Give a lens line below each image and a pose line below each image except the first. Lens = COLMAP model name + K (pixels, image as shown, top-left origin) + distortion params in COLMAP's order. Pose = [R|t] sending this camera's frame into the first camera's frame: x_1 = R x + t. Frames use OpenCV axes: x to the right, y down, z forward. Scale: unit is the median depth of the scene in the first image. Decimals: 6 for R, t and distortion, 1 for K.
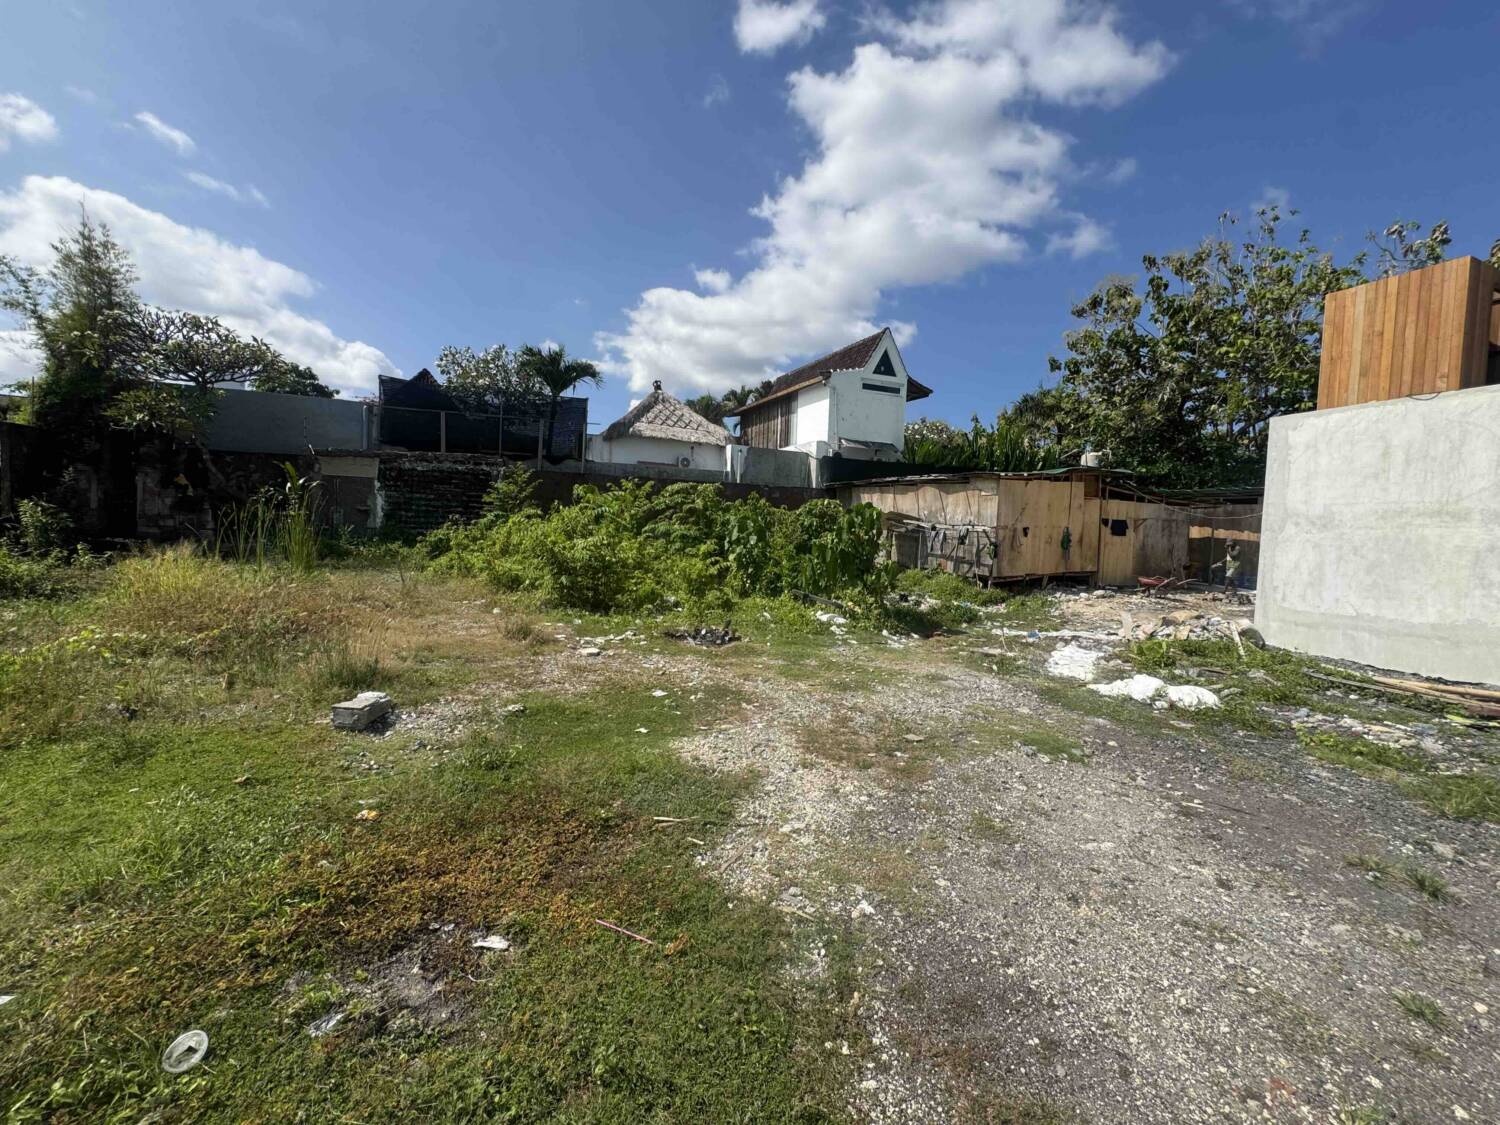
lens RADIAL K [[600.2, 0, 746.9], [0, 600.2, 561.9], [0, 0, 1]] dist [-0.003952, 0.000966]
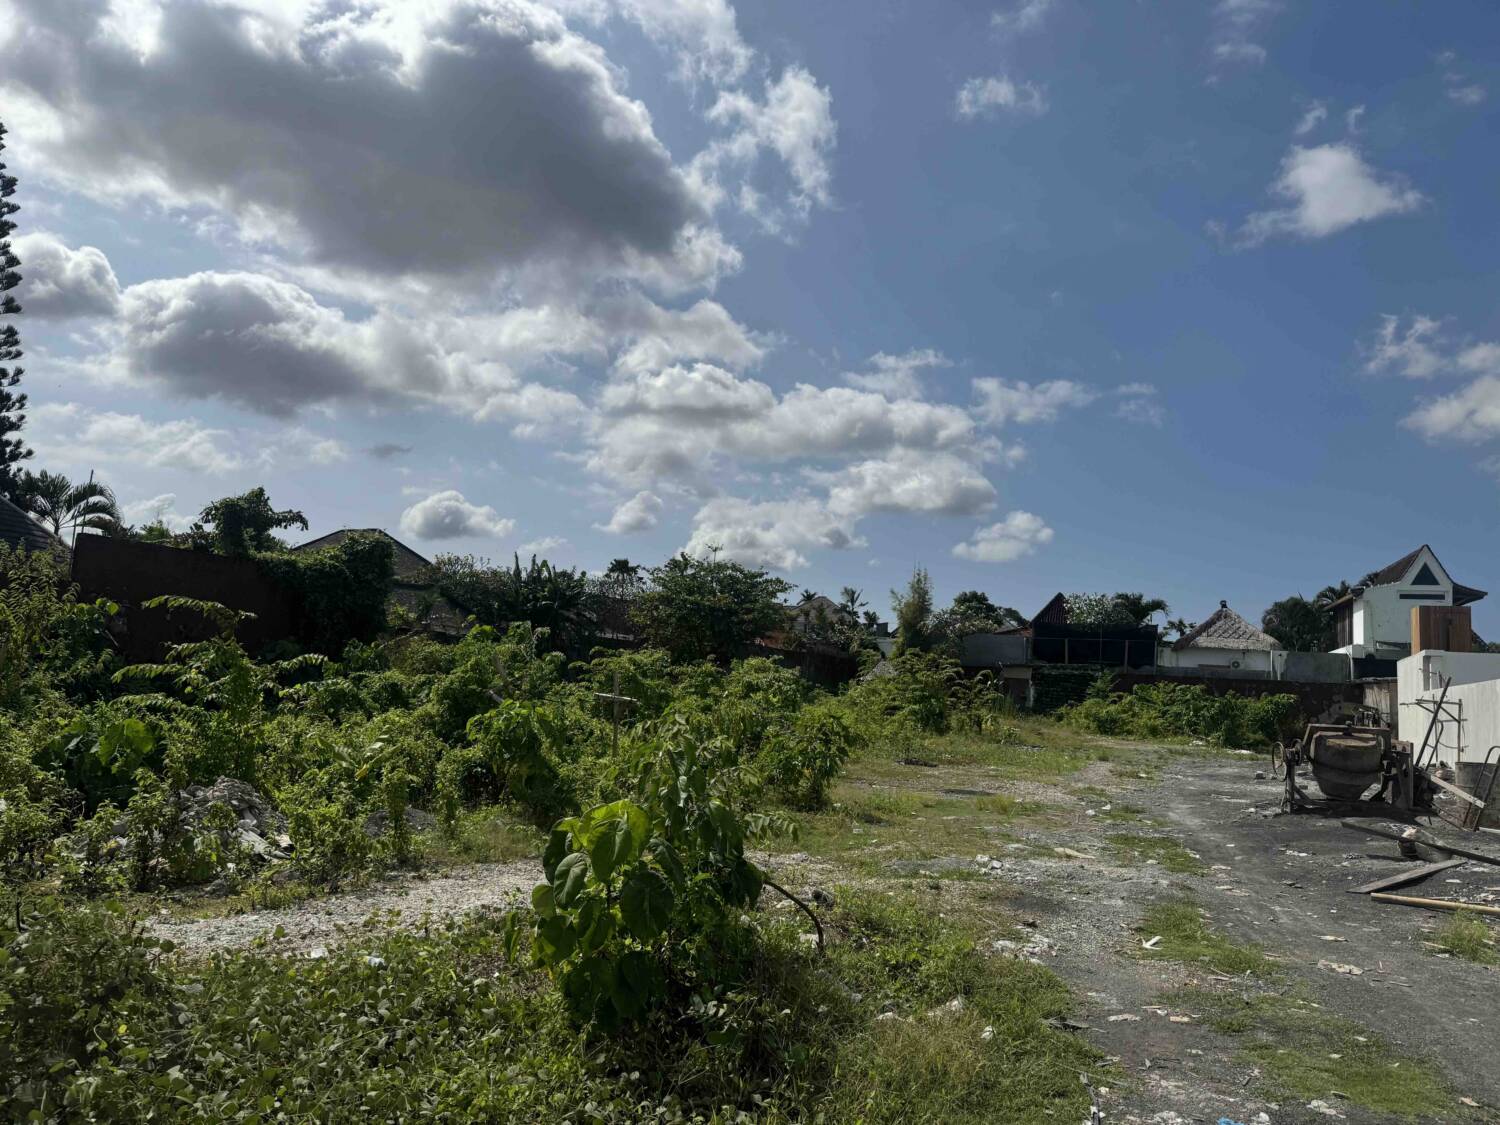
lens RADIAL K [[1060.6, 0, 707.7], [0, 1060.6, 551.5], [0, 0, 1]] dist [0.052392, -0.055199]
pose [[0.674330, -0.090383, -0.732877, 1.407397], [-0.073723, 0.979282, -0.188605, 0.203280], [0.734740, 0.181211, 0.653696, -2.379194]]
